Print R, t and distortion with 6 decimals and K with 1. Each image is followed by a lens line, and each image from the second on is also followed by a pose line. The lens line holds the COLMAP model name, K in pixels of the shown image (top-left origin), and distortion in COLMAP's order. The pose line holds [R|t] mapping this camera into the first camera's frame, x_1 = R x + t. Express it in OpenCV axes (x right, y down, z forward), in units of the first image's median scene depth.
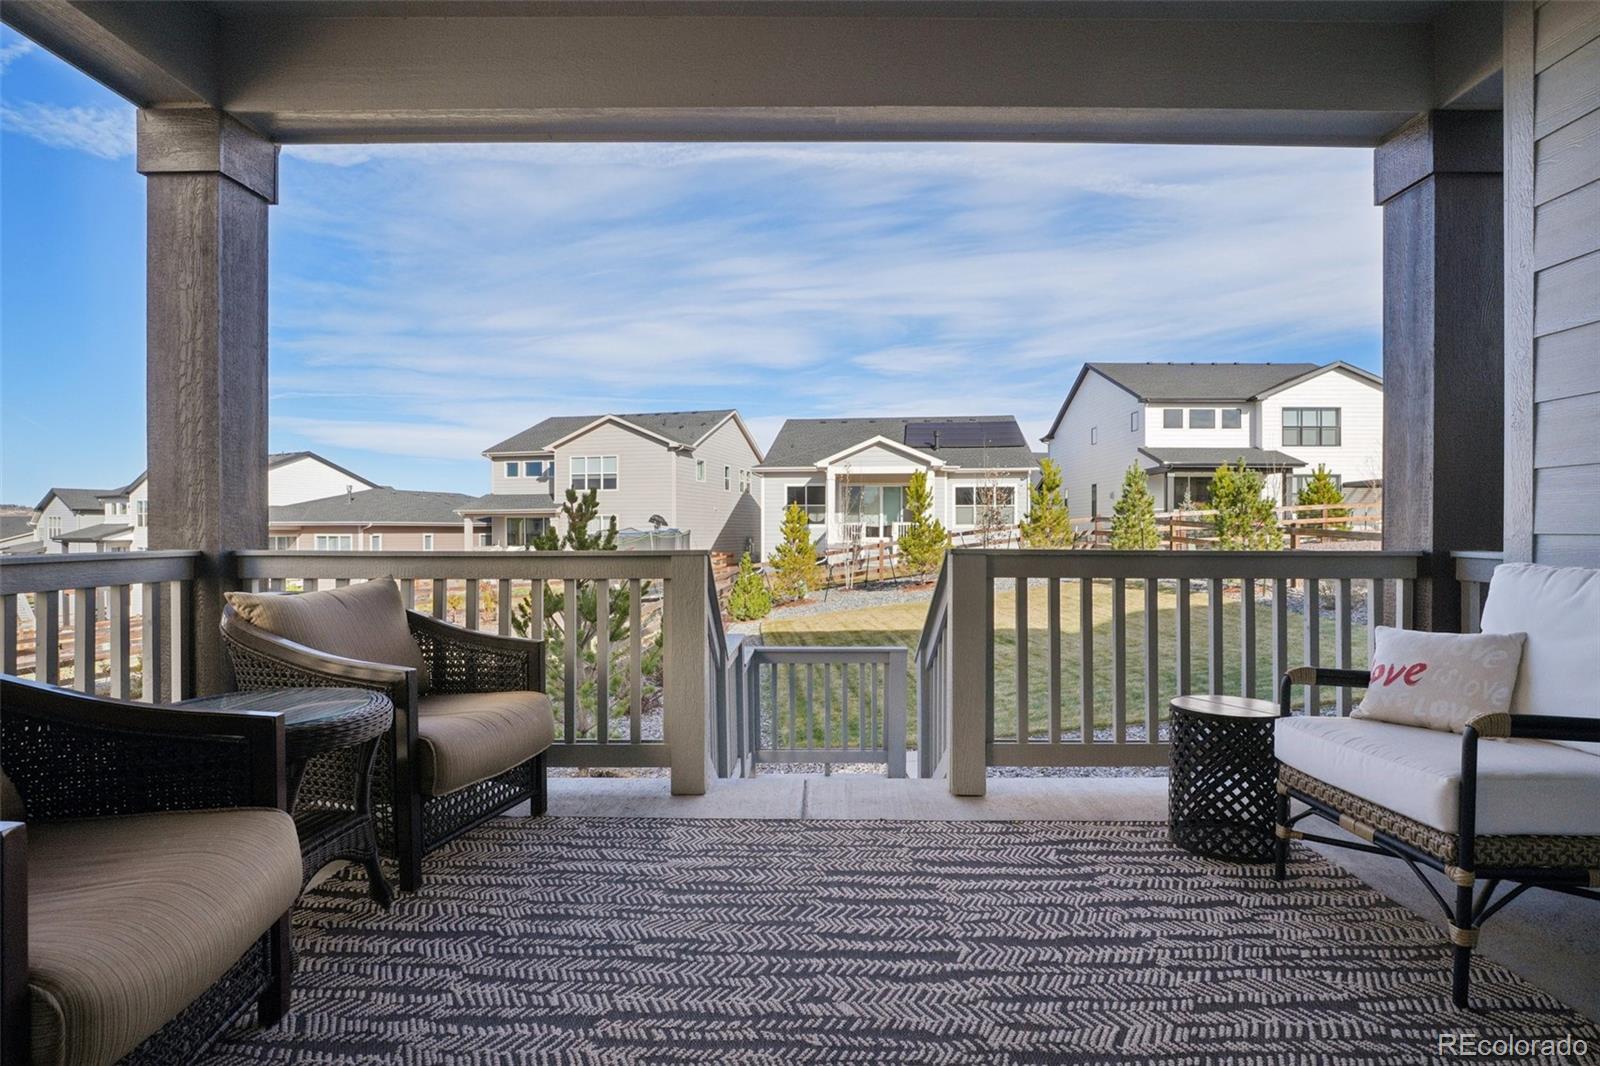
lens RADIAL K [[785.0, 0, 816.8], [0, 785.0, 530.7], [0, 0, 1]] dist [-0.030224, 0.009670]
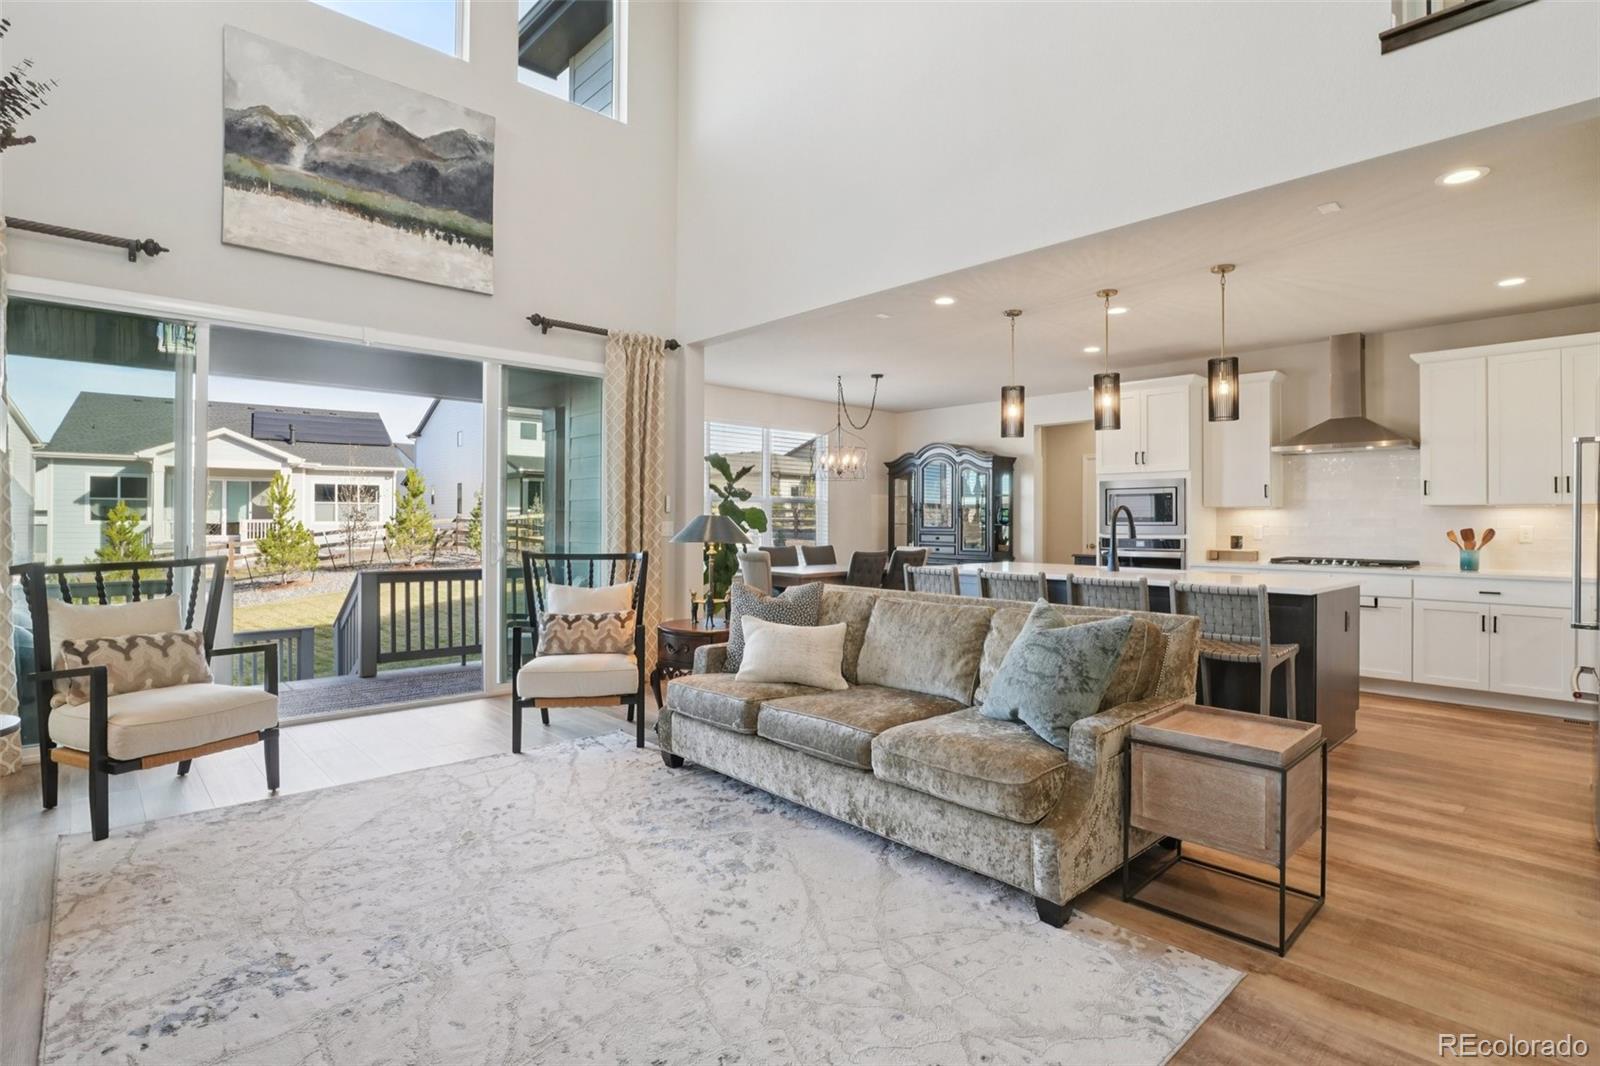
lens RADIAL K [[785.0, 0, 808.2], [0, 785.0, 521.0], [0, 0, 1]] dist [-0.030224, 0.009670]
pose [[0.729031, 0.005744, 0.684457, -0.044384], [-0.007682, 0.999970, -0.000210, -0.014113], [-0.684438, -0.005104, 0.729053, -0.160263]]
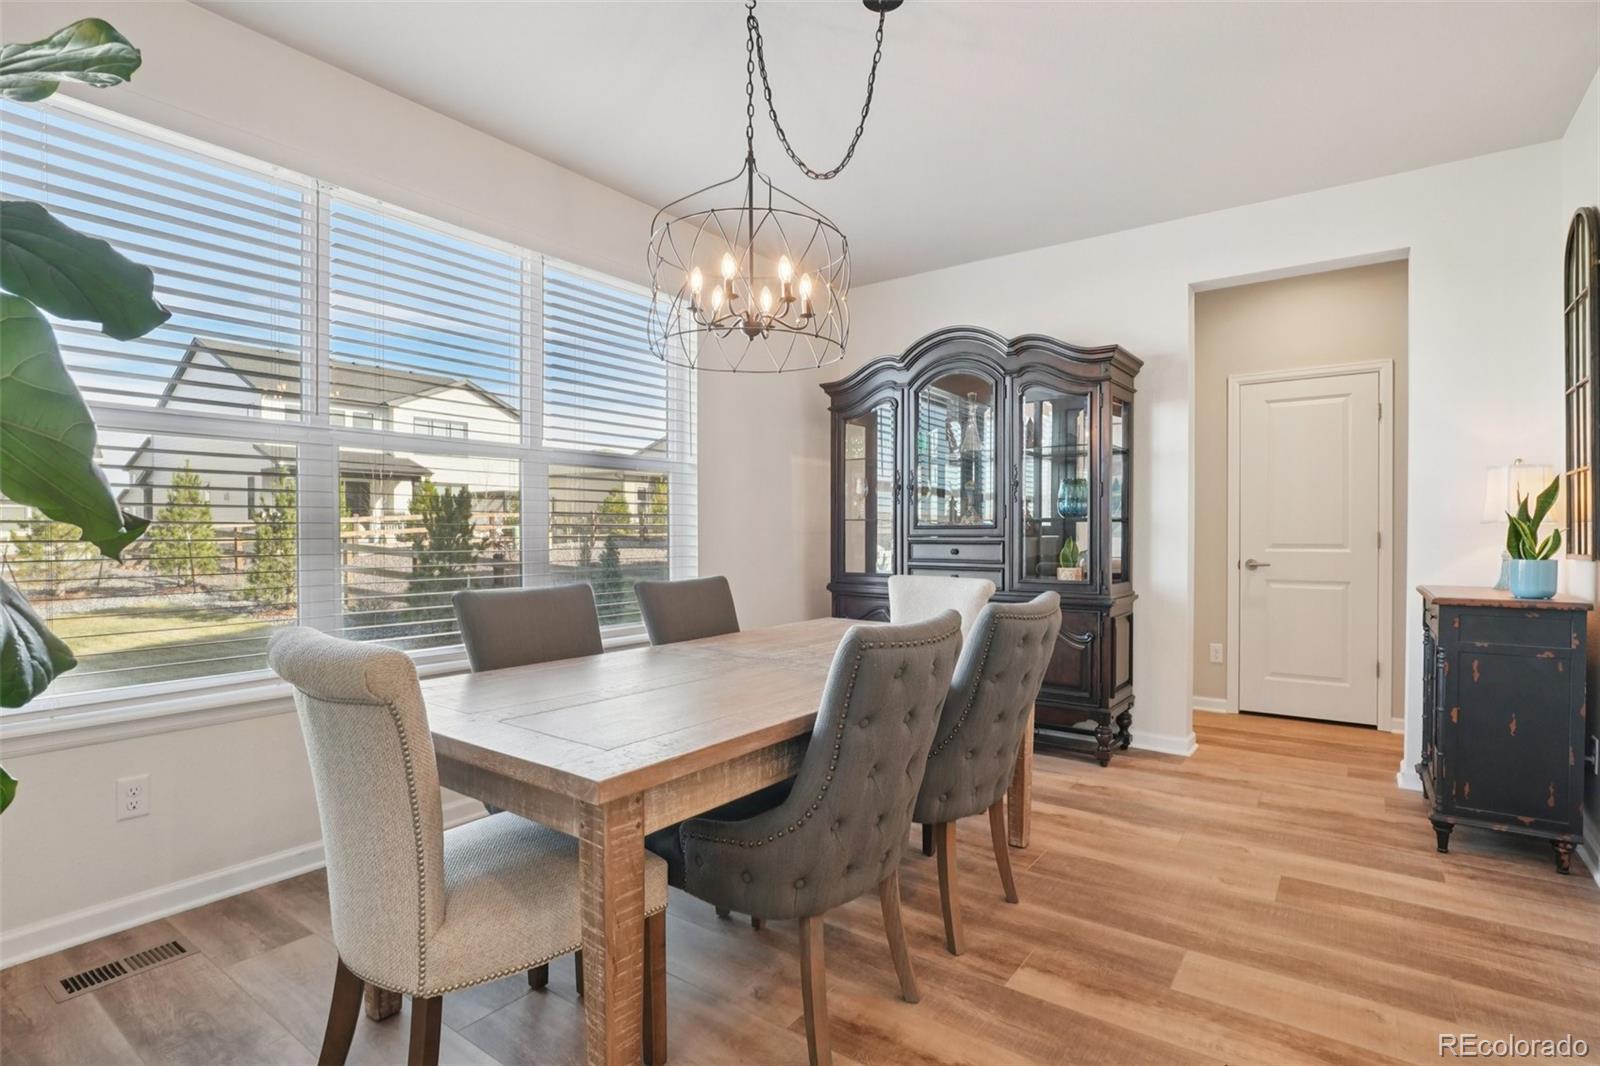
lens RADIAL K [[785.0, 0, 795.7], [0, 785.0, 539.8], [0, 0, 1]] dist [-0.030224, 0.009670]
pose [[0.600536, -0.008511, 0.799552, 0.091073], [-0.001941, 0.999925, 0.012102, -0.011130], [-0.799595, -0.008819, 0.600475, -0.018219]]
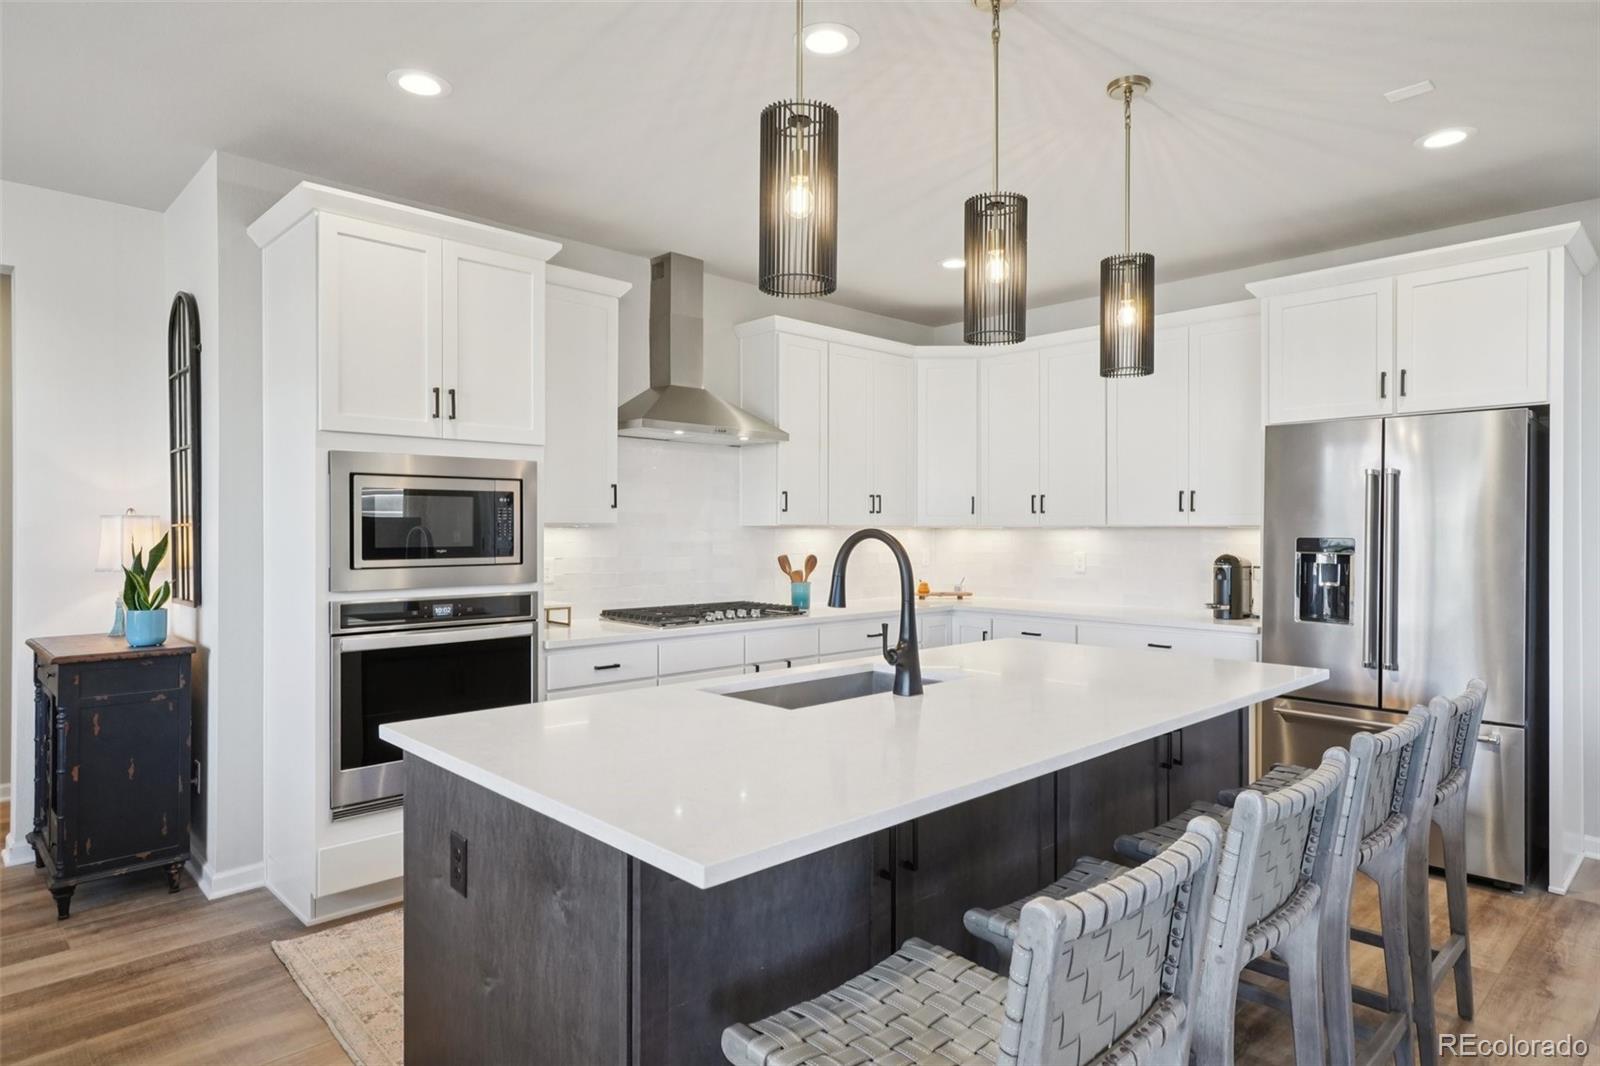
lens RADIAL K [[914.5, 0, 806.0], [0, 914.5, 533.8], [0, 0, 1]] dist [0.007455, 0.005994]
pose [[-0.688287, -0.003368, 0.725431, 0.073989], [-0.002588, 0.999994, 0.002187, -0.017978], [-0.725434, -0.000372, -0.688292, -0.013694]]
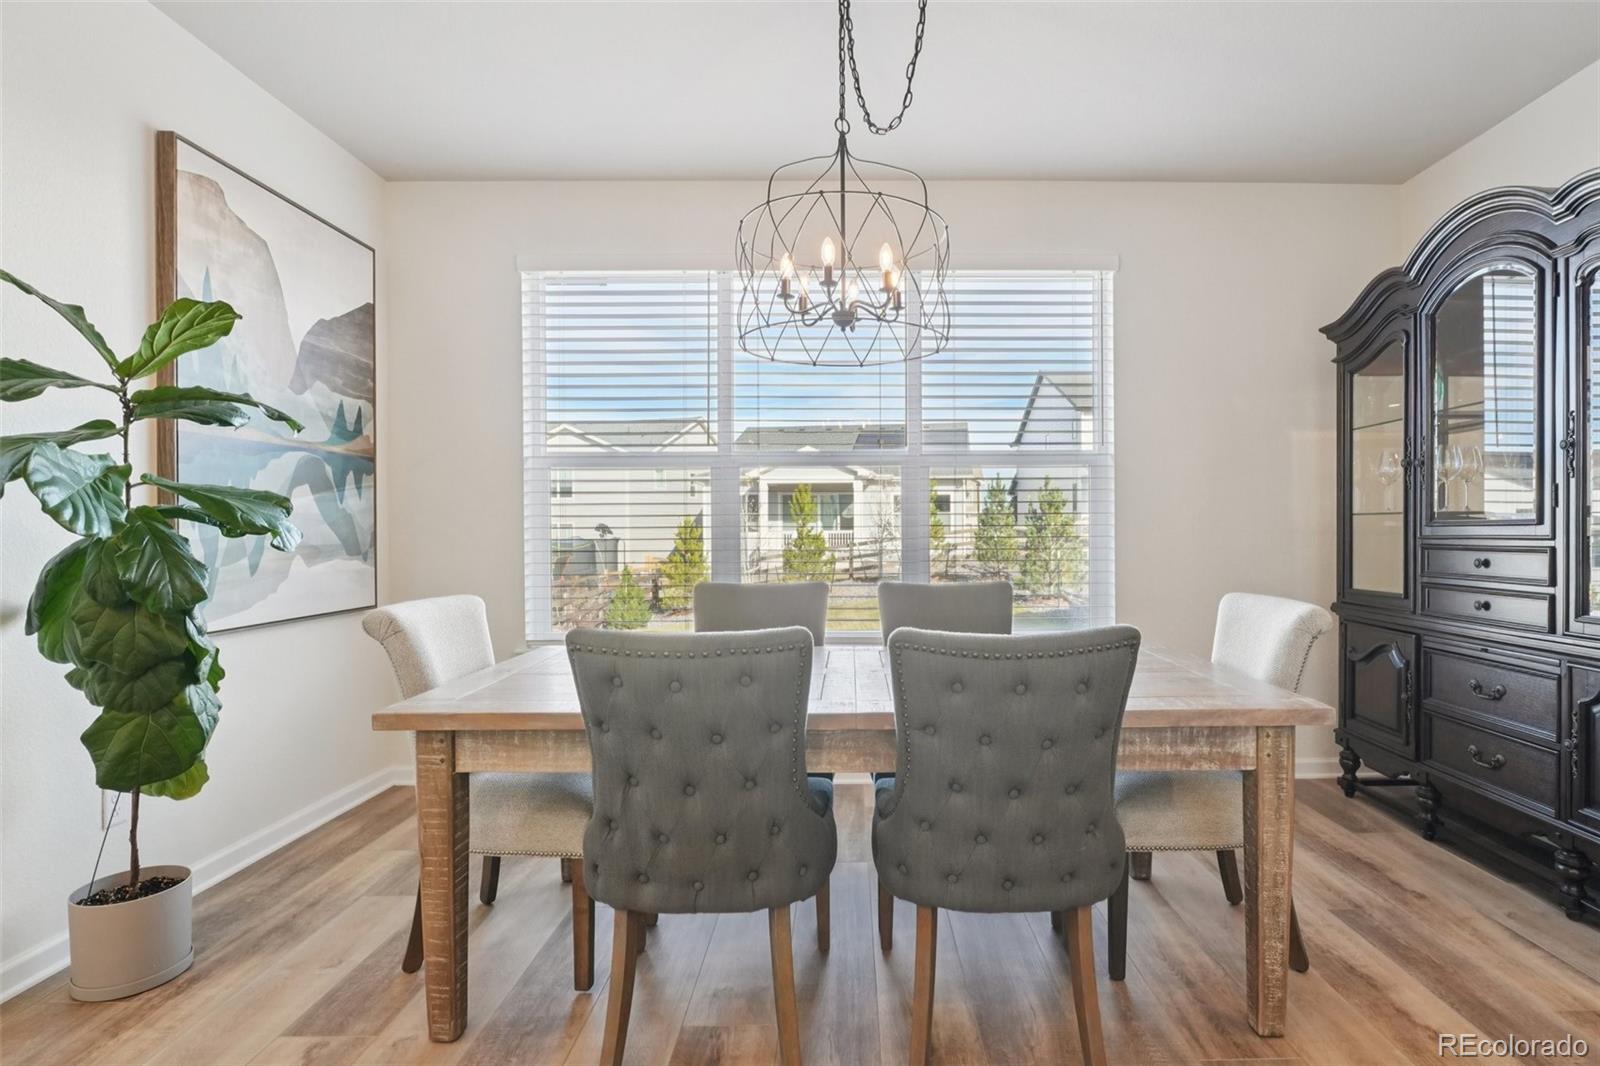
lens RADIAL K [[785.0, 0, 864.6], [0, 785.0, 540.8], [0, 0, 1]] dist [-0.030224, 0.009670]
pose [[0.999995, -0.002835, -0.001527, 0.153665], [0.002857, 0.999891, 0.014467, -0.011236], [0.001486, -0.014472, 0.999894, -0.041951]]
